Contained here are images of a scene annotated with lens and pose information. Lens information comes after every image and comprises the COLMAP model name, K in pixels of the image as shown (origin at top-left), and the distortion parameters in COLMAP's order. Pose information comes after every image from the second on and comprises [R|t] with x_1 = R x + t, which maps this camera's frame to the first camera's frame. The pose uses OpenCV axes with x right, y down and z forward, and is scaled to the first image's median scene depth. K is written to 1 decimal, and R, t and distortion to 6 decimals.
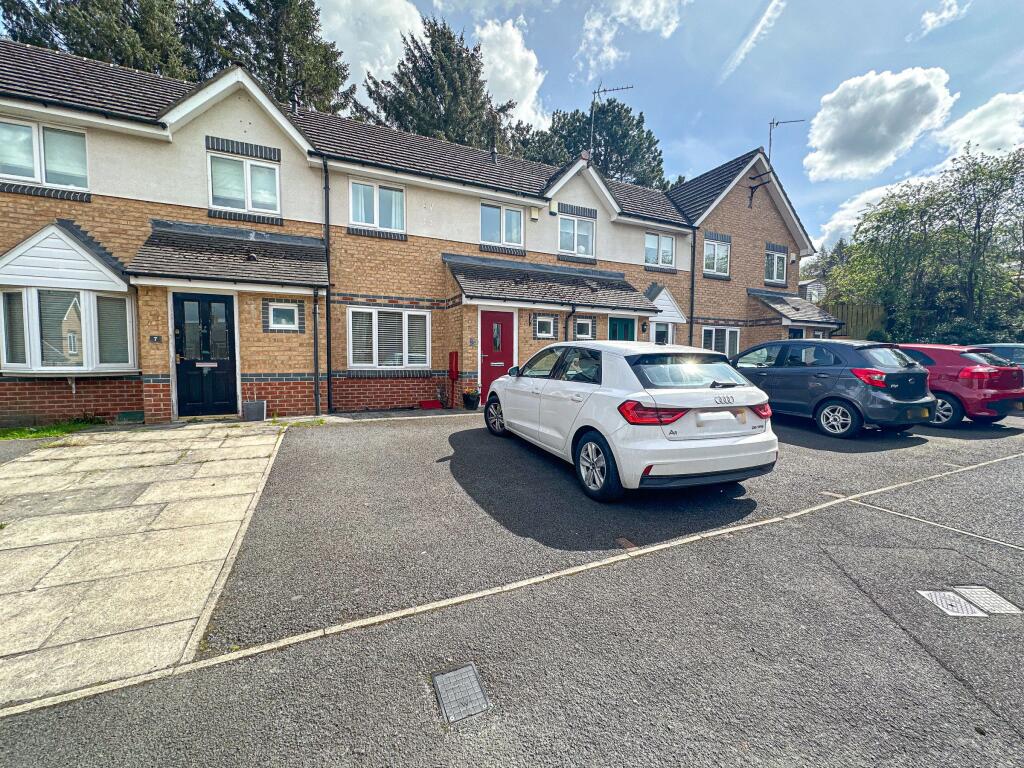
lens RADIAL K [[412.6, 0, 512.0], [0, 412.6, 384.0], [0, 0, 1]] dist [-0.000598, 0.000338]
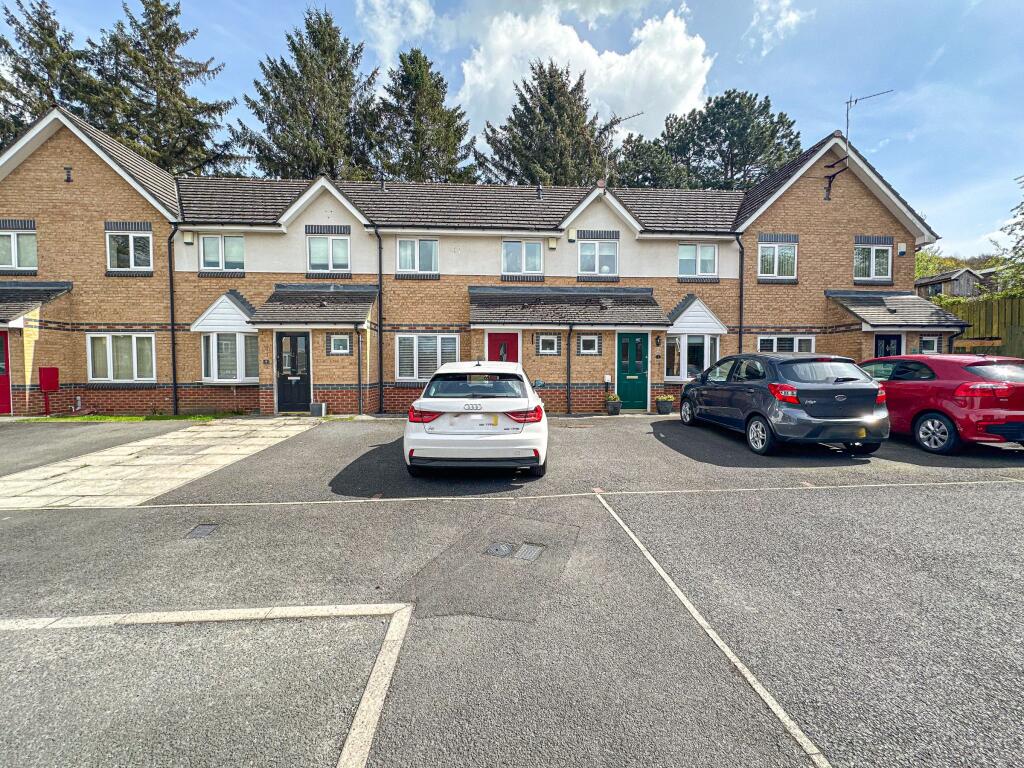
lens RADIAL K [[412.6, 0, 512.0], [0, 412.6, 384.0], [0, 0, 1]] dist [-0.000598, 0.000338]
pose [[0.931942, 0.007039, -0.362538, 0.412047], [-0.015909, 0.999642, -0.021489, -0.004050], [0.362257, 0.025794, 0.931721, -0.088587]]
